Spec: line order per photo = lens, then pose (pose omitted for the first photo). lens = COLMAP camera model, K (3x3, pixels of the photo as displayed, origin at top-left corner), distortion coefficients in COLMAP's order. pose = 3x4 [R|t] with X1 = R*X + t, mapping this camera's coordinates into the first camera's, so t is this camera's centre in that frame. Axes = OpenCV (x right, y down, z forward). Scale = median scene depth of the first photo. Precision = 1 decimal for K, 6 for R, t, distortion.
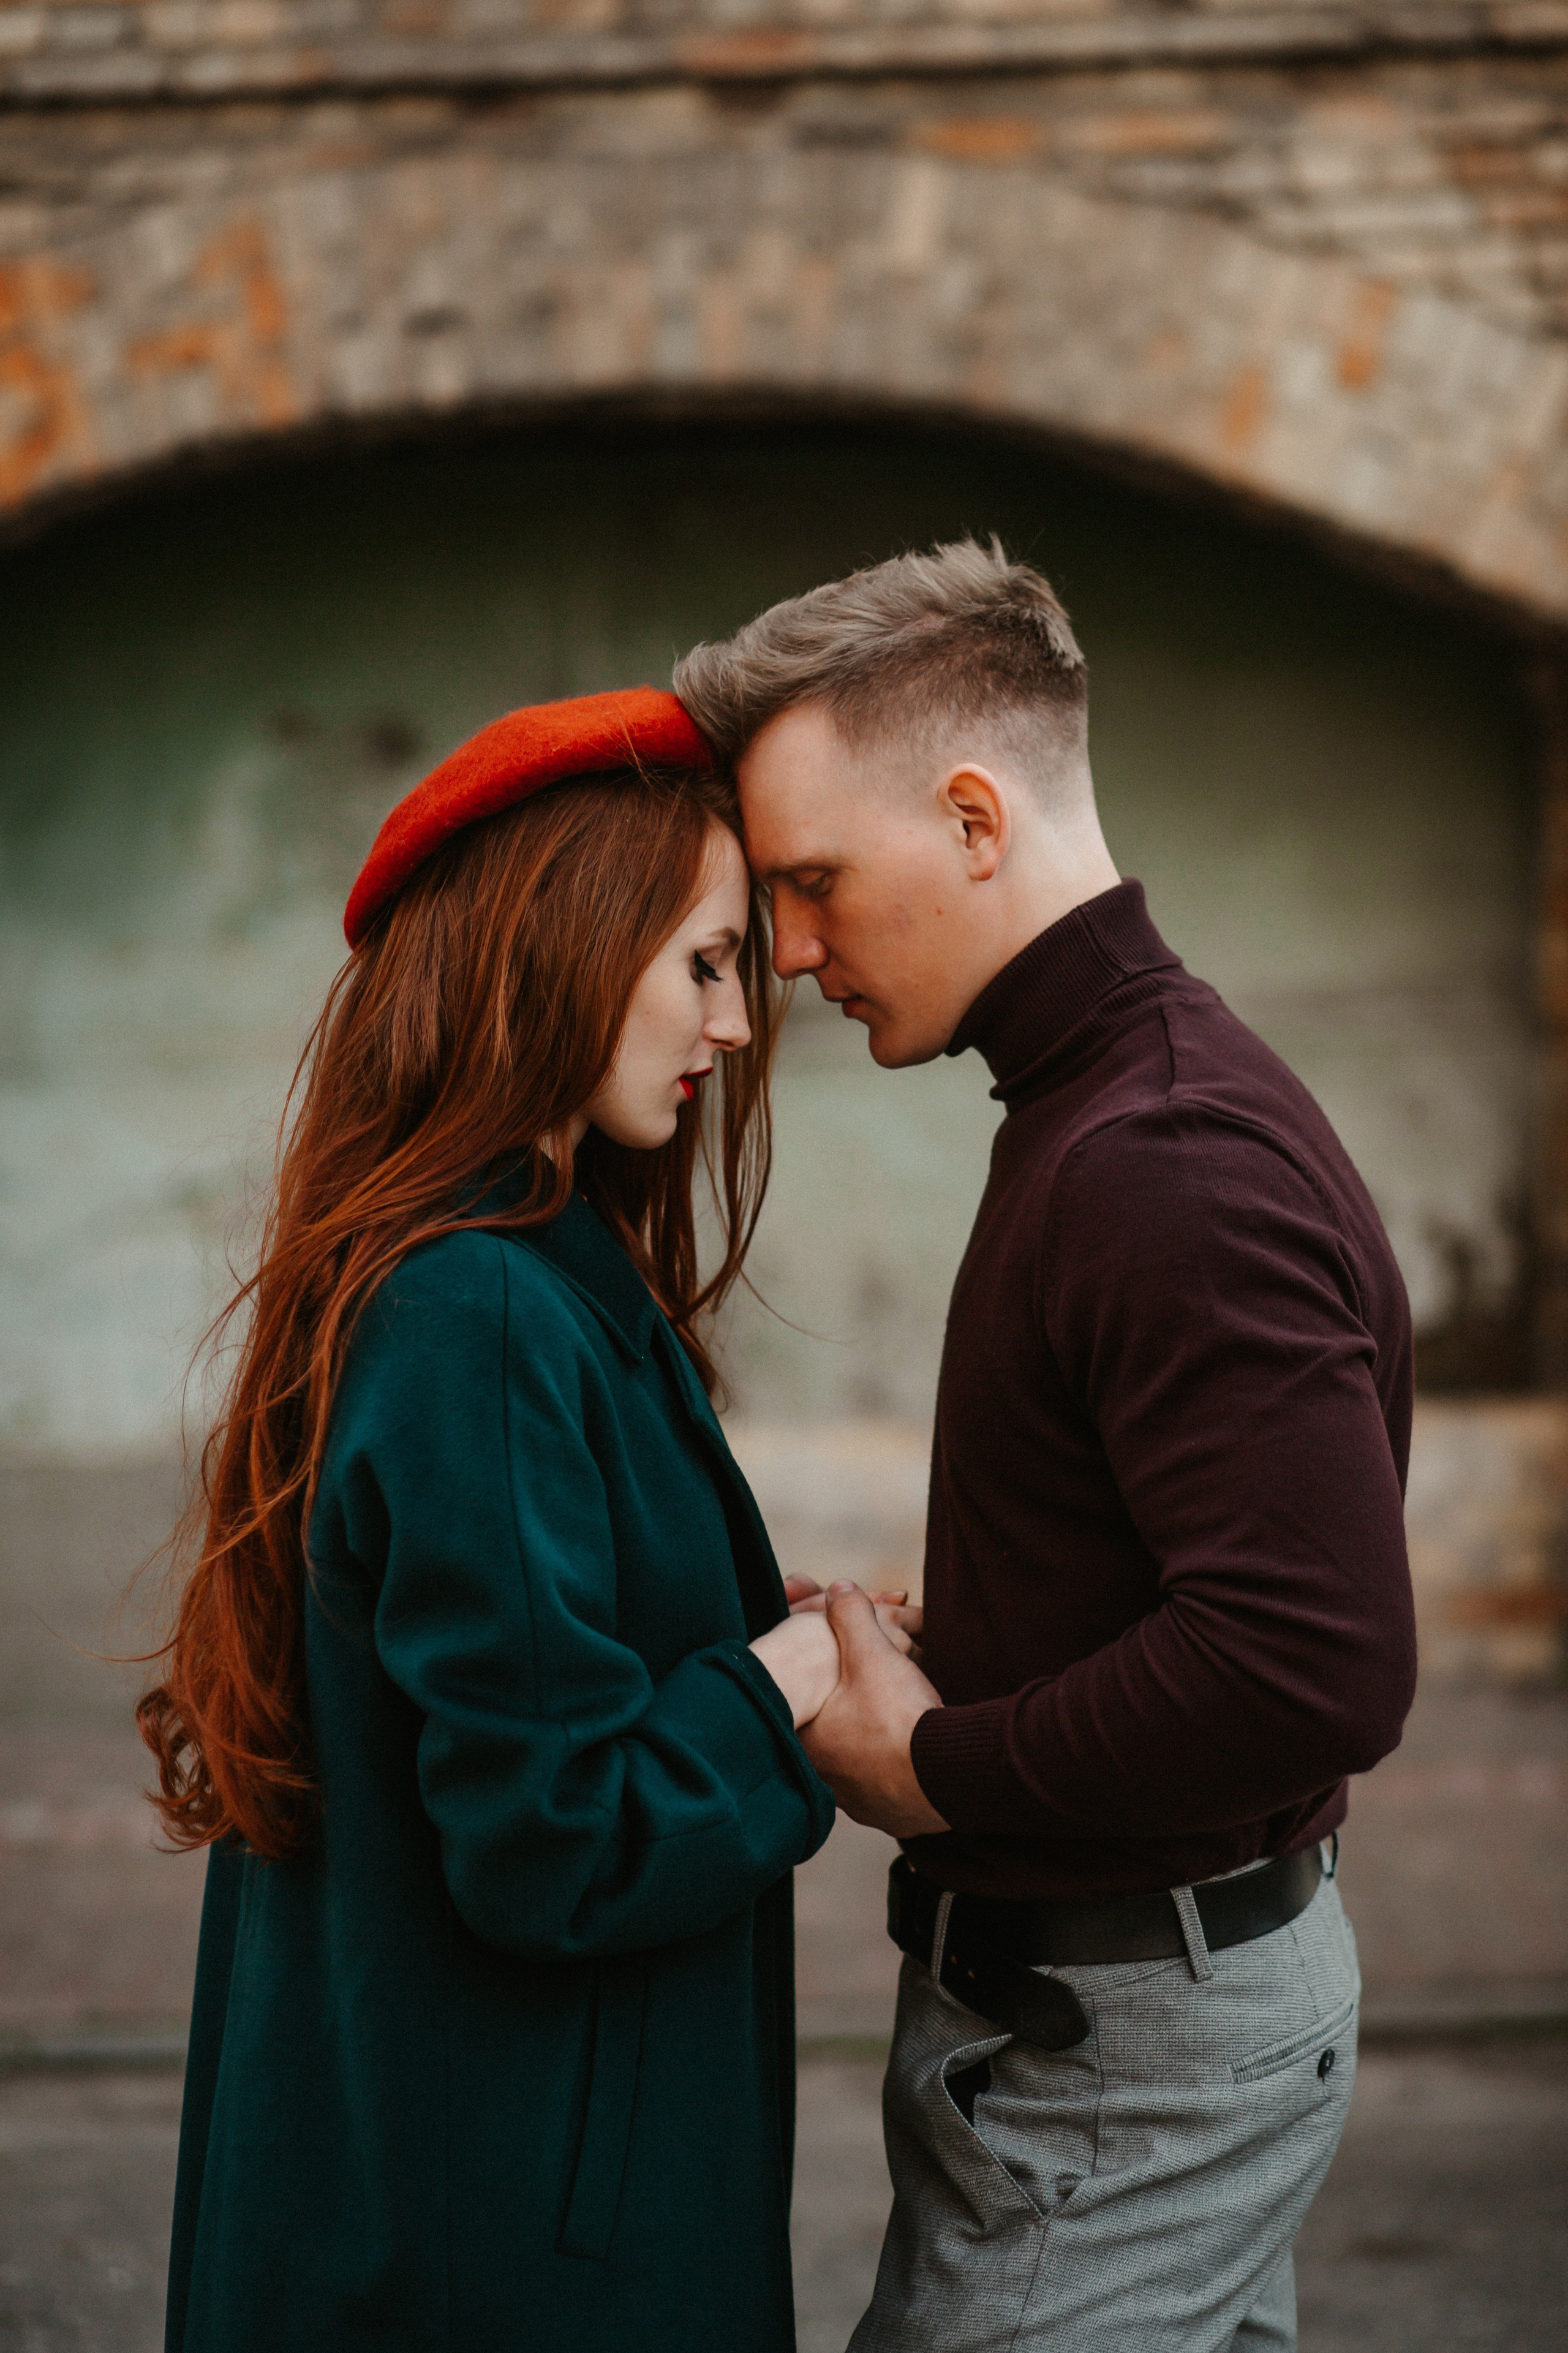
lens RADIAL K [[5865.9, 0, 796.1], [0, 5865.9, 1196.0], [0, 0, 1]] dist [-0.099213, 0.000000]
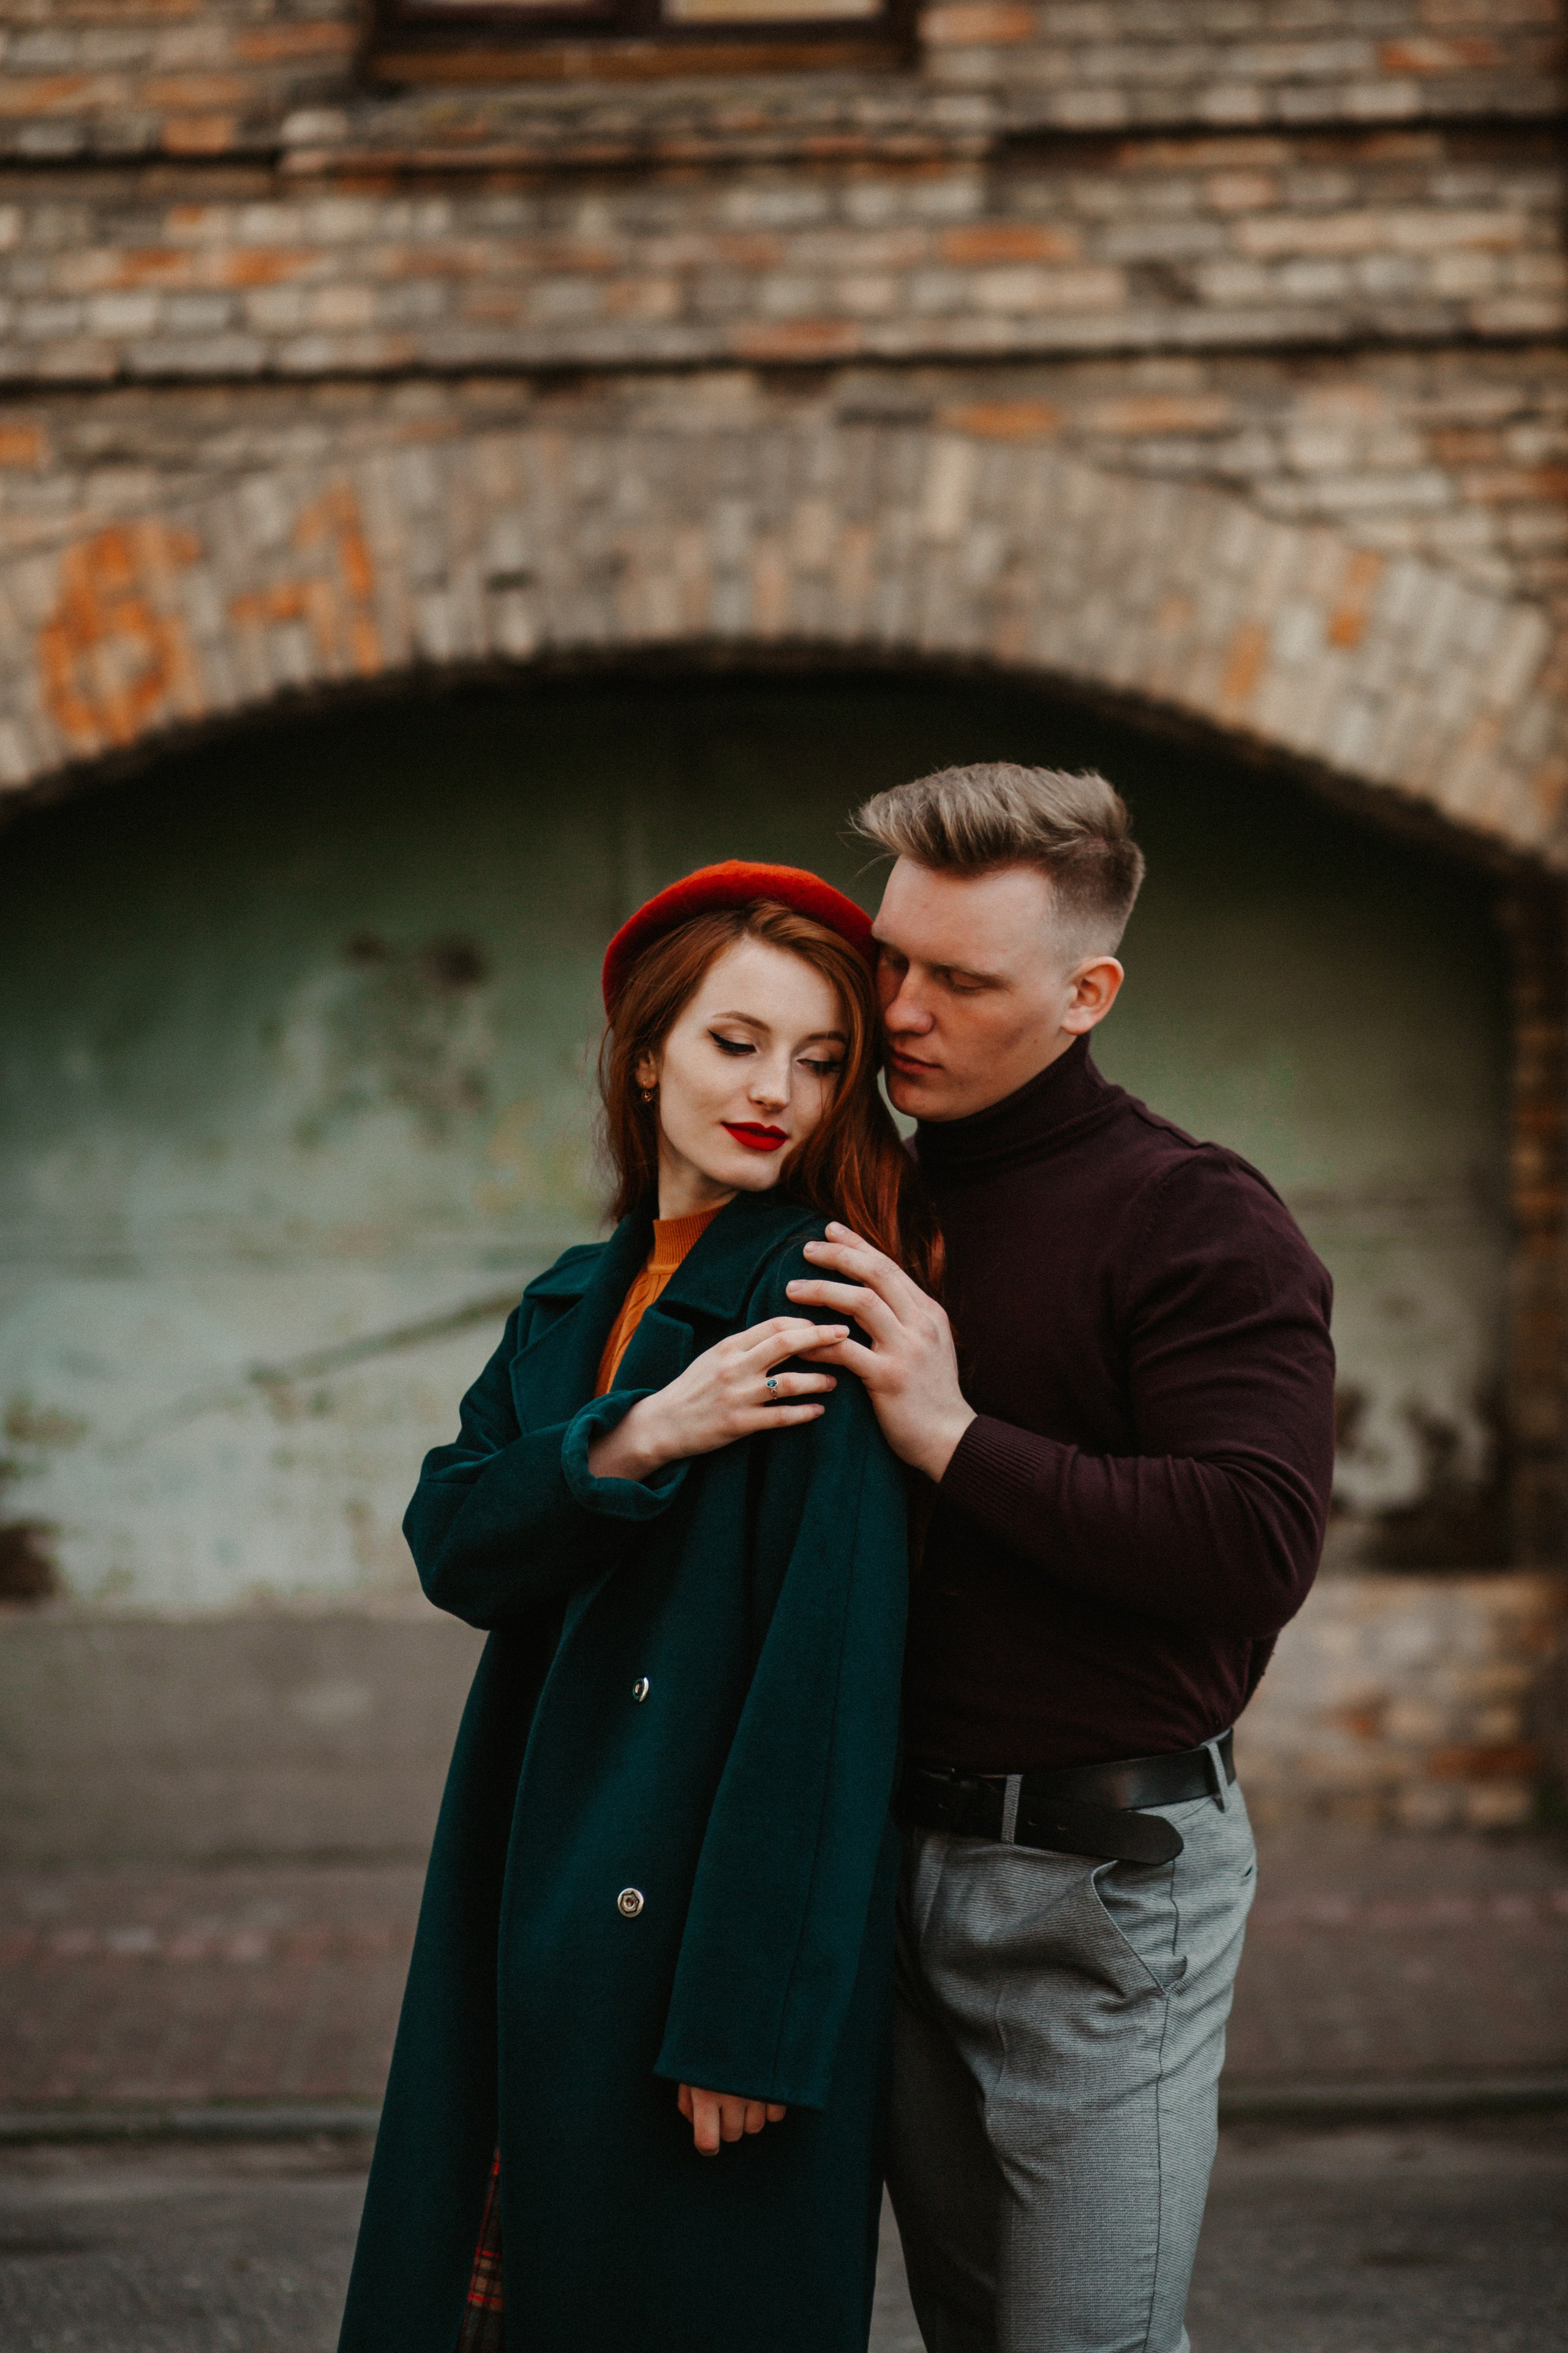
lens RADIAL K [[5865.9, 0, 796.2], [0, 5865.9, 1120.7], [0, 0, 1]] dist [-0.099213, 0.000000]
pose [[0.999876, 0.005527, 0.014763, -0.023921], [-0.004661, 0.998300, -0.058104, 0.016099], [-0.015059, 0.058028, 0.998201, -0.097705]]
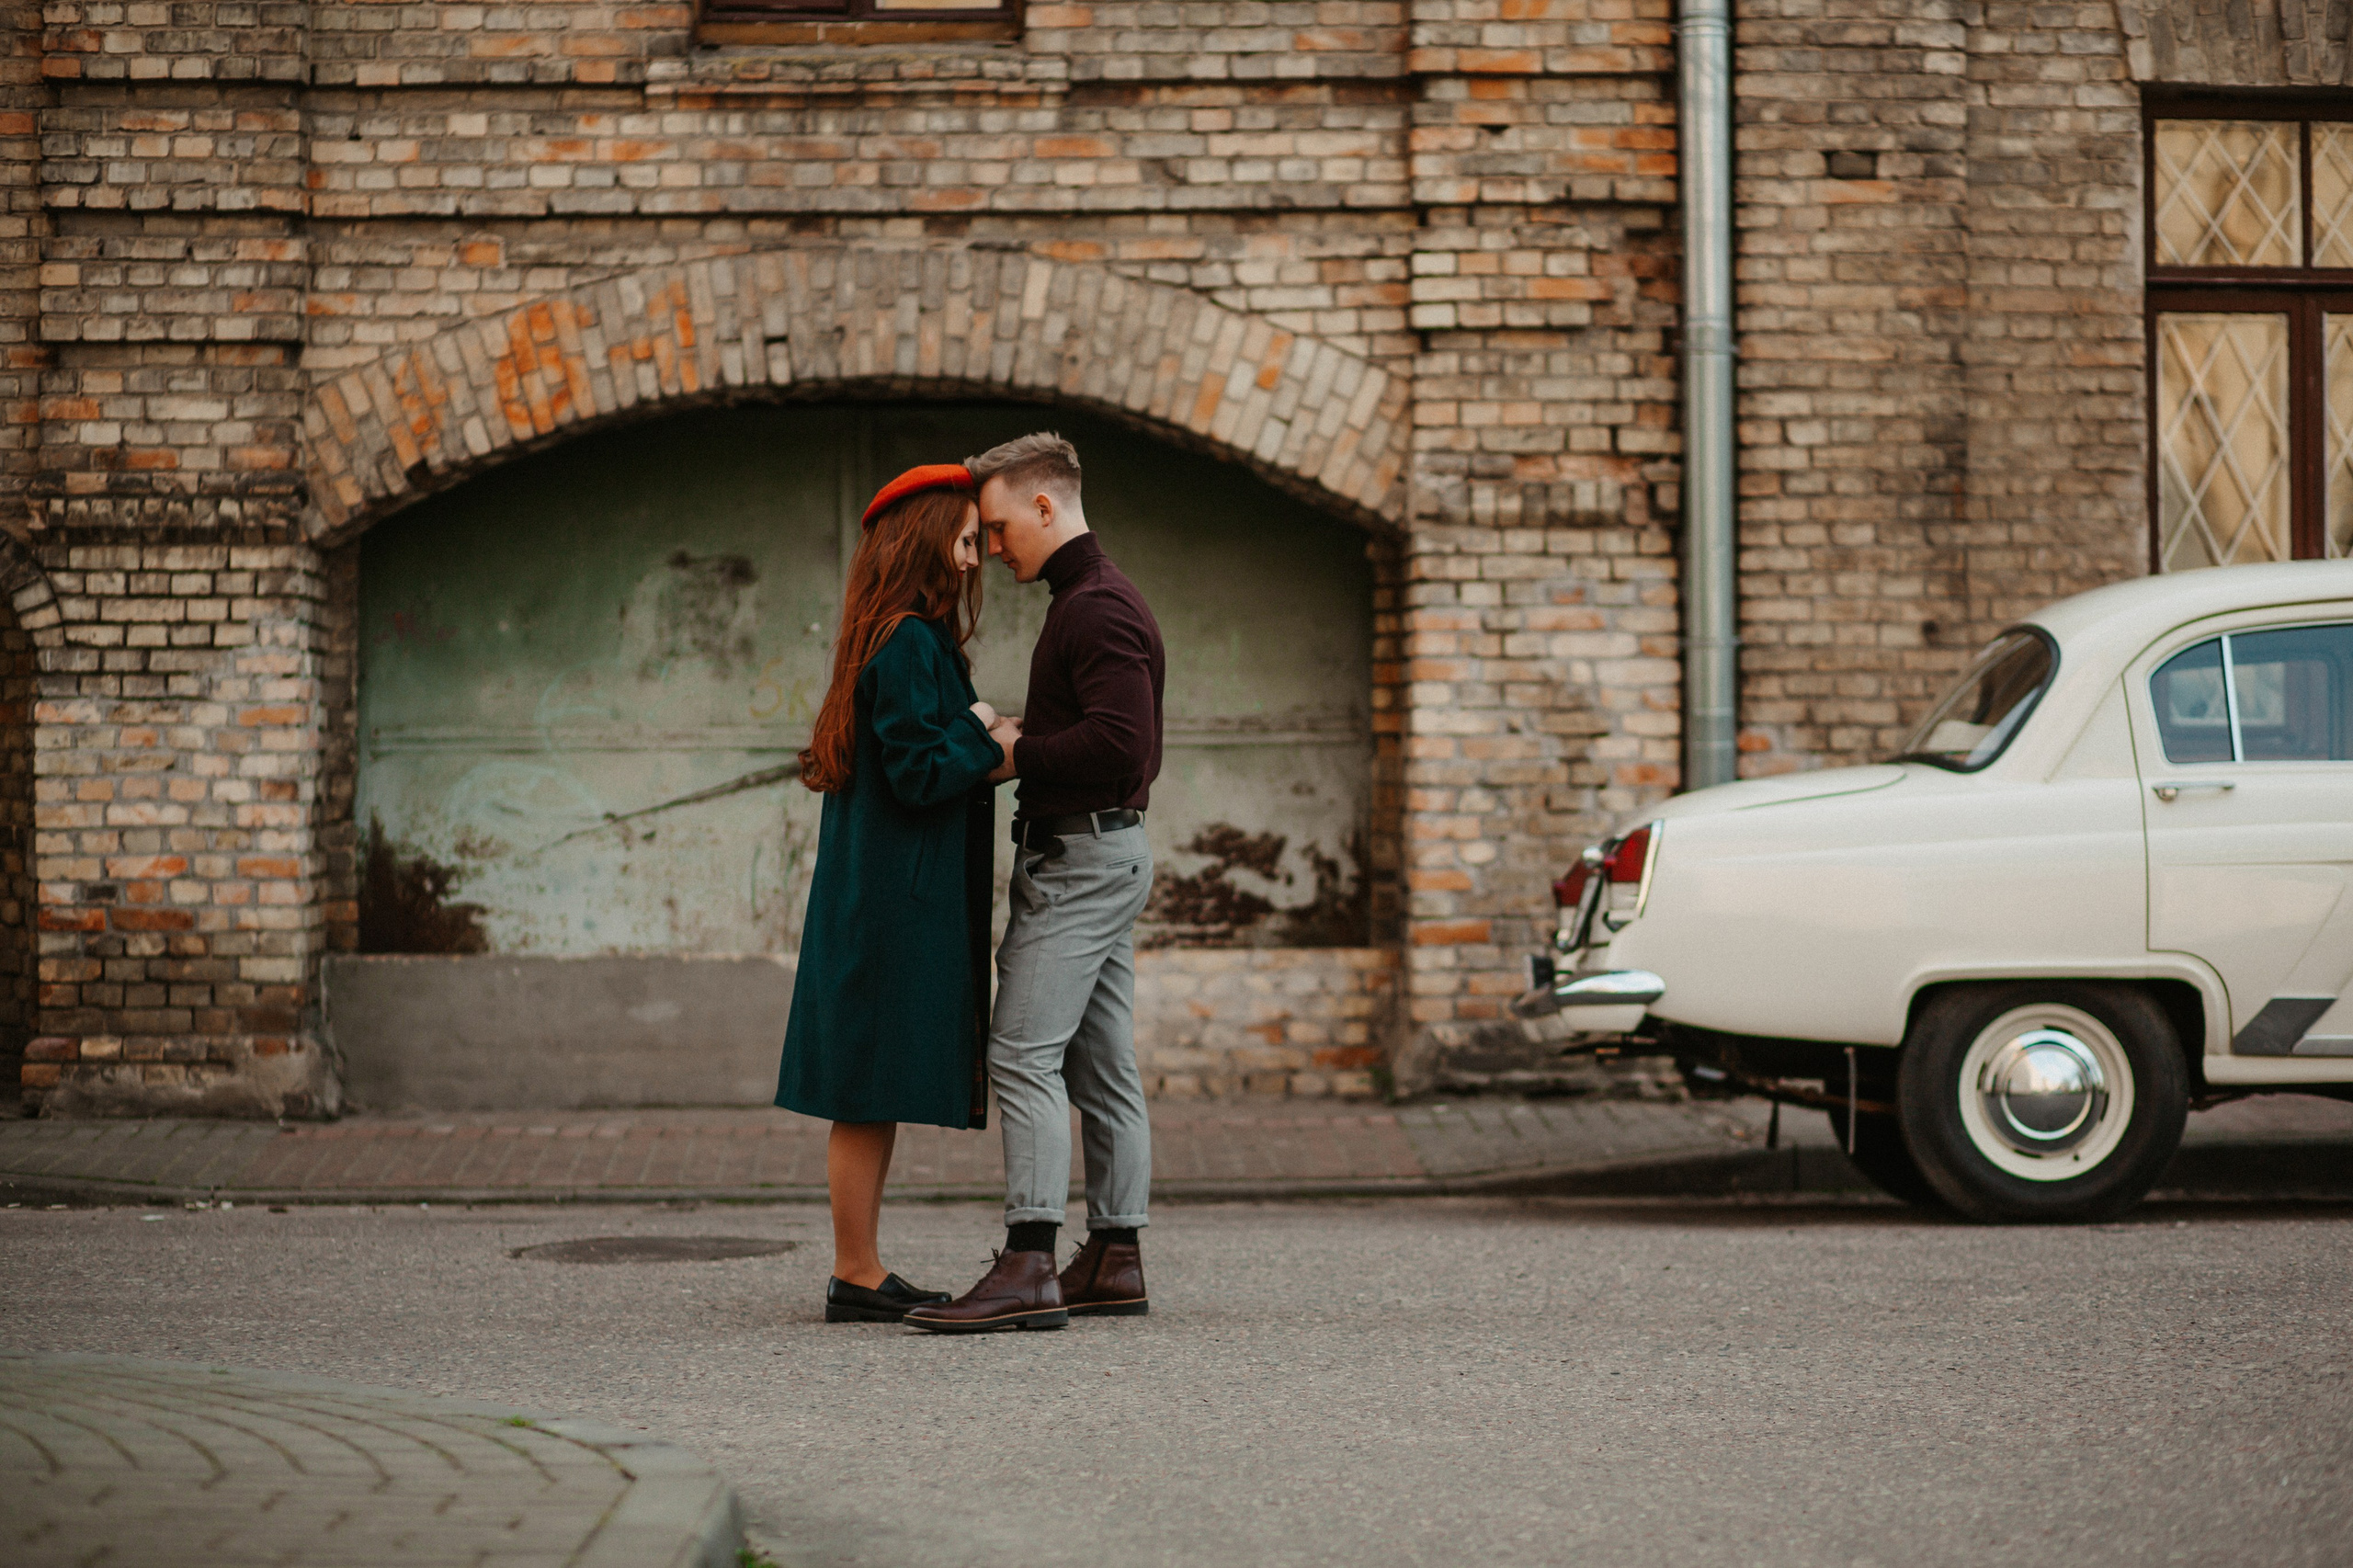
lens RADIAL K [[5866.2, 0, 1160.7], [0, 5866.2, 795.3], [0, 0, 1]] dist [-0.099213, 0.000000]
pose [[0.998814, 0.023256, 0.042765, -0.016145], [-0.020395, 0.997600, -0.066174, 0.116458], [-0.044201, 0.065223, 0.996891, -0.858686]]
